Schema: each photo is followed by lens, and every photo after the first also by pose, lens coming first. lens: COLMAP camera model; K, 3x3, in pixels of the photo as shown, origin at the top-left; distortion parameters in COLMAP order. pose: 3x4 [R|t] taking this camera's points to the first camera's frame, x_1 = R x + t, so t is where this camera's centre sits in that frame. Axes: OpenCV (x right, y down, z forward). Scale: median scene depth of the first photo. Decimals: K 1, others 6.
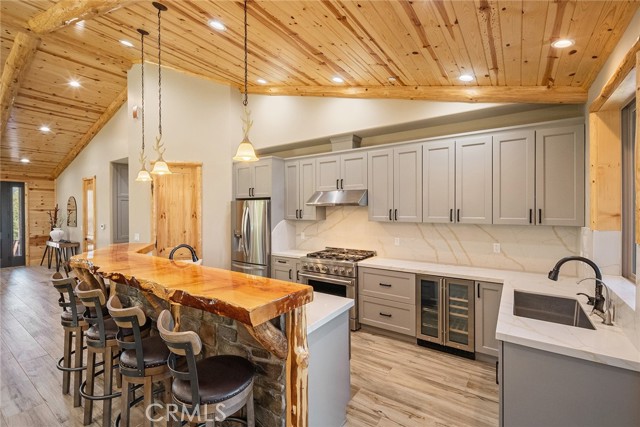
lens RADIAL K [[282.5, 0, 321.8], [0, 282.5, 210.5], [0, 0, 1]] dist [0.003630, -0.000377]
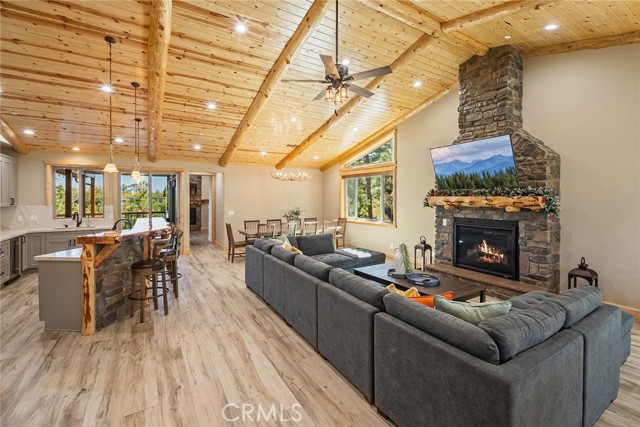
lens RADIAL K [[282.2, 0, 322.1], [0, 282.2, 199.0], [0, 0, 1]] dist [0.002300, -0.001404]
pose [[-0.916358, 0.001100, 0.400359, -1.332424], [0.005478, 0.999937, 0.009793, -0.004189], [-0.400323, 0.011167, -0.916306, 1.224040]]
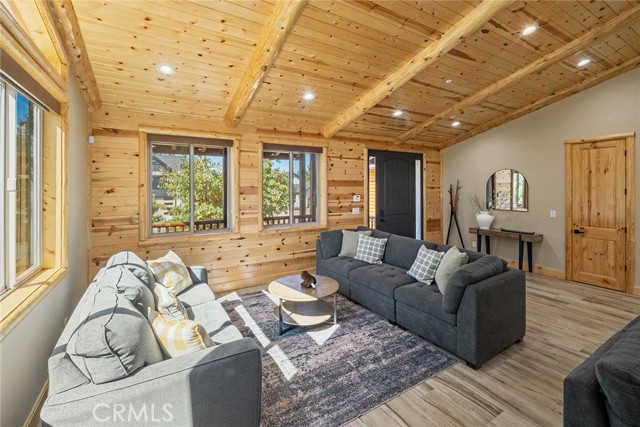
lens RADIAL K [[285.2, 0, 324.3], [0, 285.2, 183.8], [0, 0, 1]] dist [0.001659, -0.000217]
pose [[0.913751, 0.001072, -0.406273, -1.708858], [-0.007303, 0.999878, -0.013787, 0.002170], [0.406209, 0.015565, 0.913648, 0.224240]]
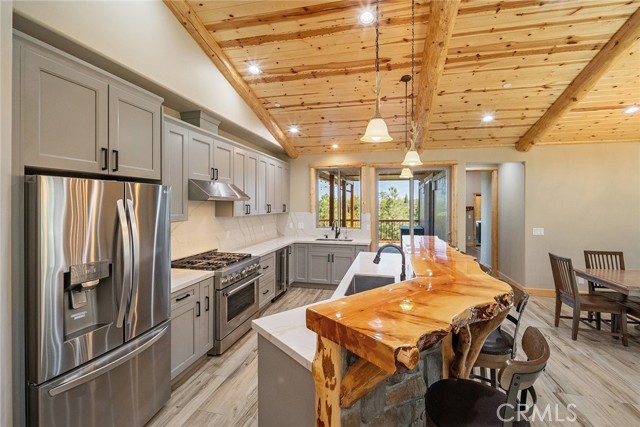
lens RADIAL K [[284.3, 0, 323.7], [0, 284.3, 204.8], [0, 0, 1]] dist [0.001685, 0.000030]
pose [[-0.364897, 0.000084, 0.931048, -0.740833], [0.006153, 0.999978, 0.002322, -0.003127], [-0.931028, 0.006576, -0.364890, 0.904017]]
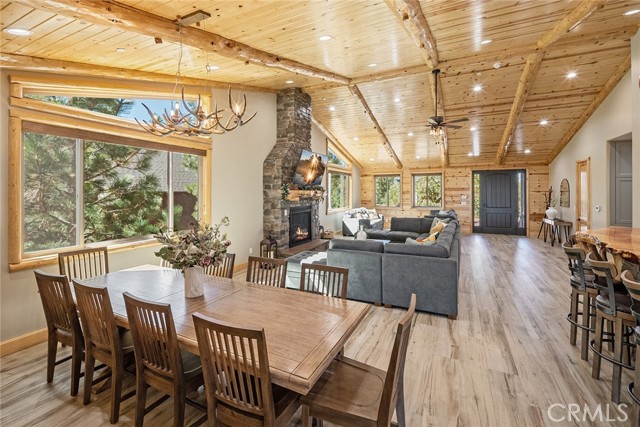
lens RADIAL K [[282.0, 0, 322.0], [0, 282.0, 190.8], [0, 0, 1]] dist [0.001522, -0.000103]
pose [[0.152275, 0.001379, -0.988337, 0.059162], [-0.005269, 0.999986, 0.000583, 0.000117], [0.988324, 0.005118, 0.152280, -0.121060]]
